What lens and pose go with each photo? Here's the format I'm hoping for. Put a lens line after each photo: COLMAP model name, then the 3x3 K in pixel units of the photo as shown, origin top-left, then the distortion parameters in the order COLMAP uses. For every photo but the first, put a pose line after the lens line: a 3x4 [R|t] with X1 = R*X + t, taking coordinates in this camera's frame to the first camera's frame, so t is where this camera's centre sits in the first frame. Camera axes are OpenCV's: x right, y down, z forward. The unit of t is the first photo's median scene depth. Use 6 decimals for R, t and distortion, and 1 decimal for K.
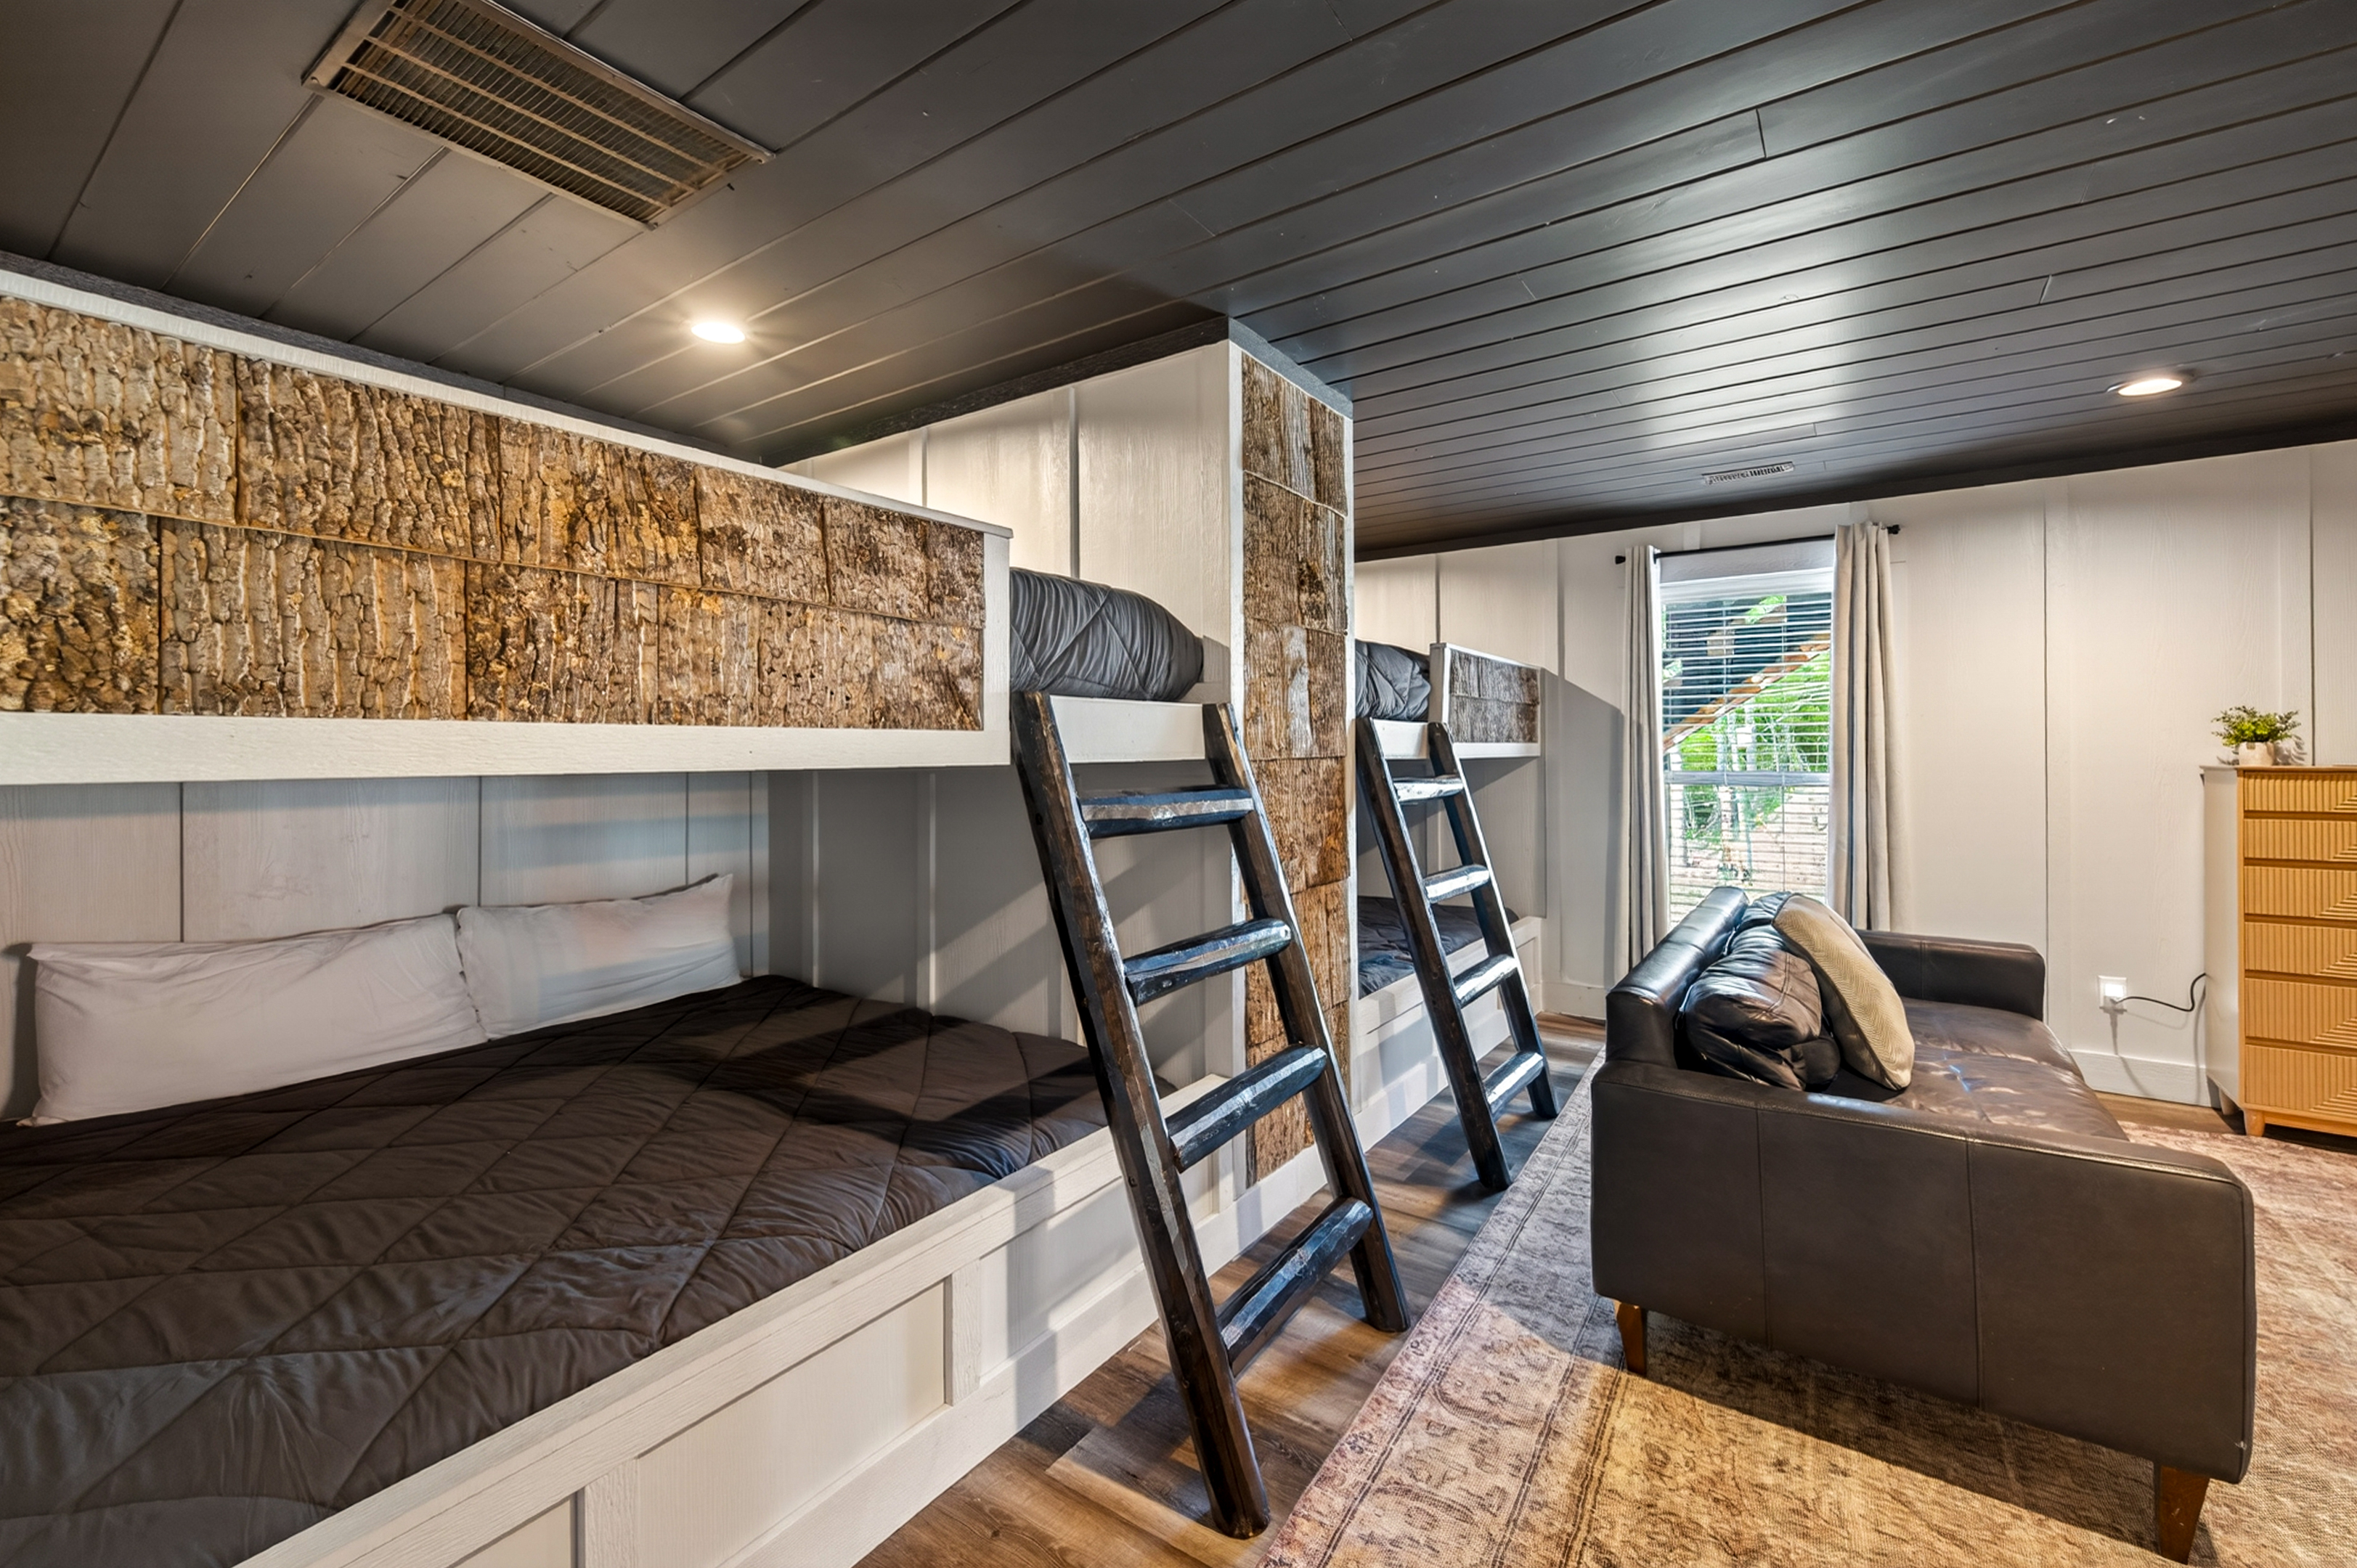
lens RADIAL K [[927.2, 0, 1221.7], [0, 927.2, 751.3], [0, 0, 1]] dist [-0.003700, 0.000191]
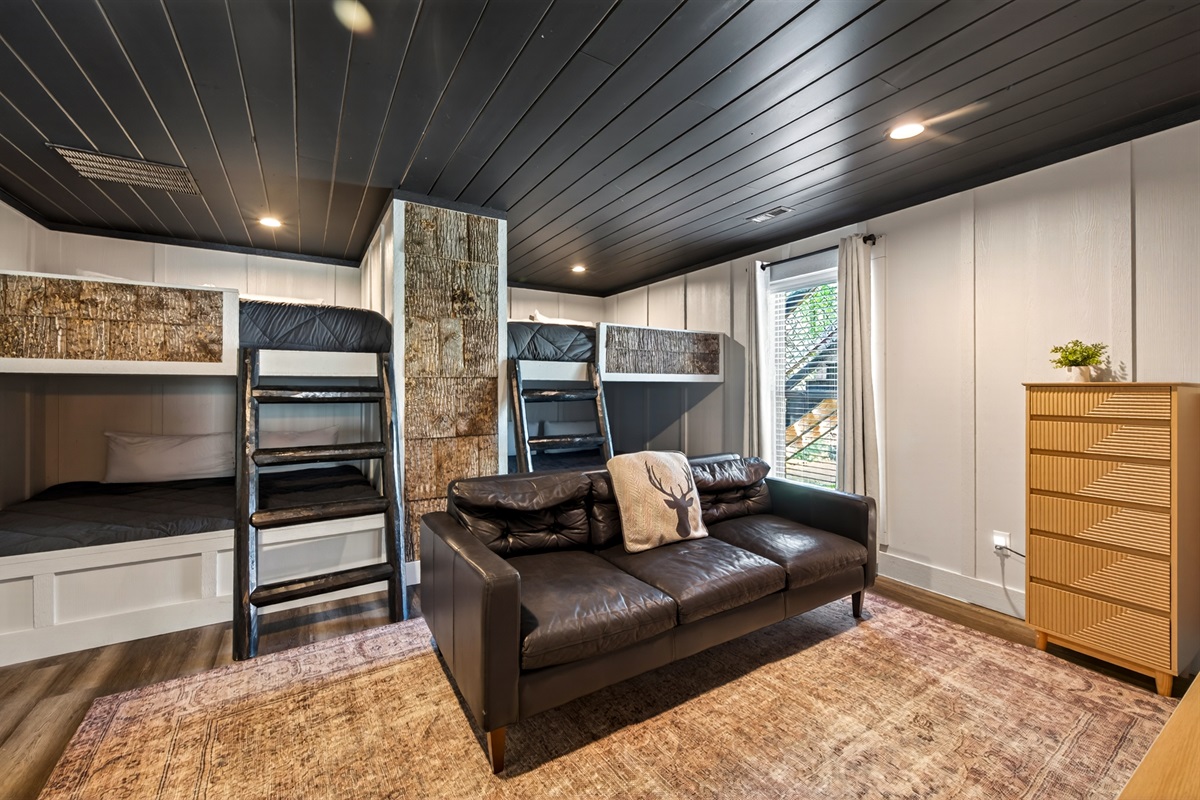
lens RADIAL K [[472.1, 0, 612.0], [0, 472.1, 391.0], [0, 0, 1]] dist [-0.003700, 0.000191]
pose [[0.916828, 0.007951, -0.399204, 0.973930], [-0.005446, 0.999958, 0.007409, 0.032470], [0.399246, -0.004619, 0.916832, 0.116399]]
